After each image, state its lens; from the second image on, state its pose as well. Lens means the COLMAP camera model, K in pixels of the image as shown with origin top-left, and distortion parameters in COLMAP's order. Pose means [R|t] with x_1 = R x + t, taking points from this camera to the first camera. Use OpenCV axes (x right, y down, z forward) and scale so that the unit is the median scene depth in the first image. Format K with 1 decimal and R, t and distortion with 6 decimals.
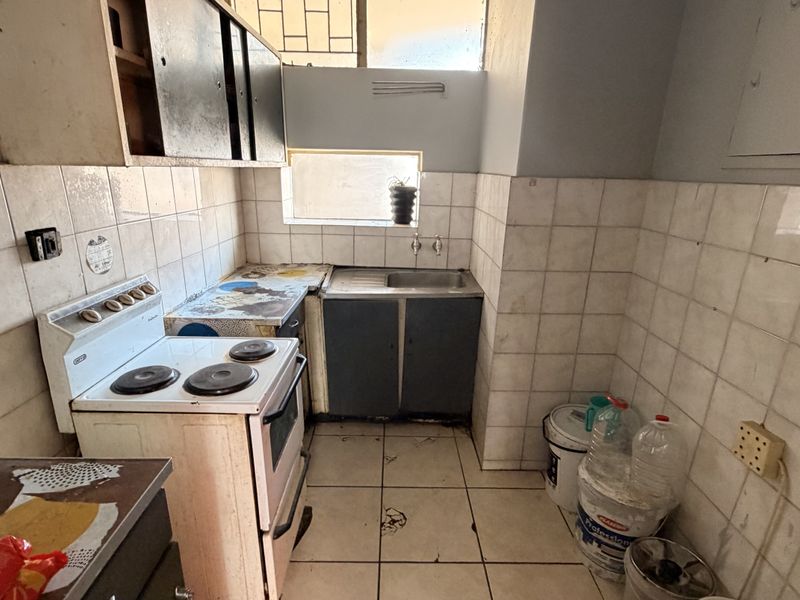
lens RADIAL K [[426.1, 0, 399.0], [0, 426.1, 300.5], [0, 0, 1]] dist [0.003904, 0.000938]
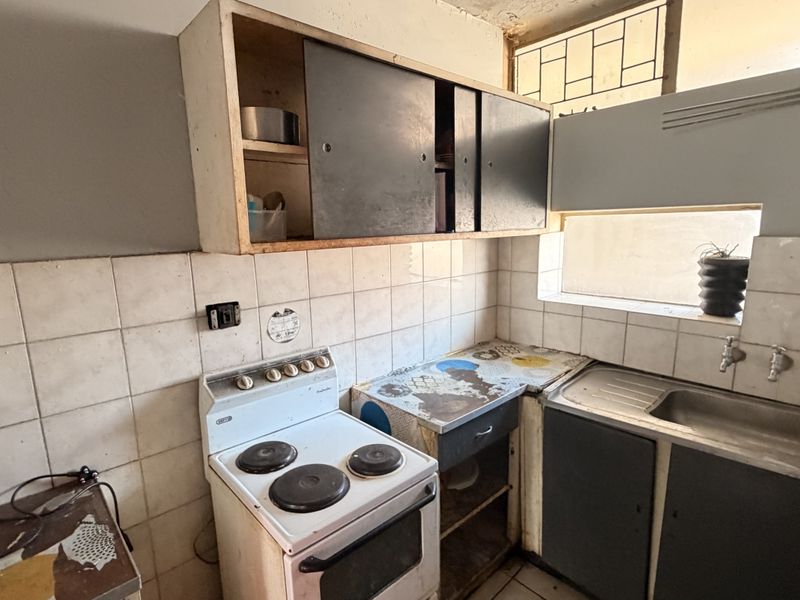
lens RADIAL K [[426.1, 0, 400.5], [0, 426.1, 301.4], [0, 0, 1]] dist [0.003904, 0.000938]
pose [[0.676344, 0.097425, -0.730114, 0.182988], [-0.182593, 0.982452, -0.038049, -0.110648], [0.713595, 0.159048, 0.682265, 0.277033]]
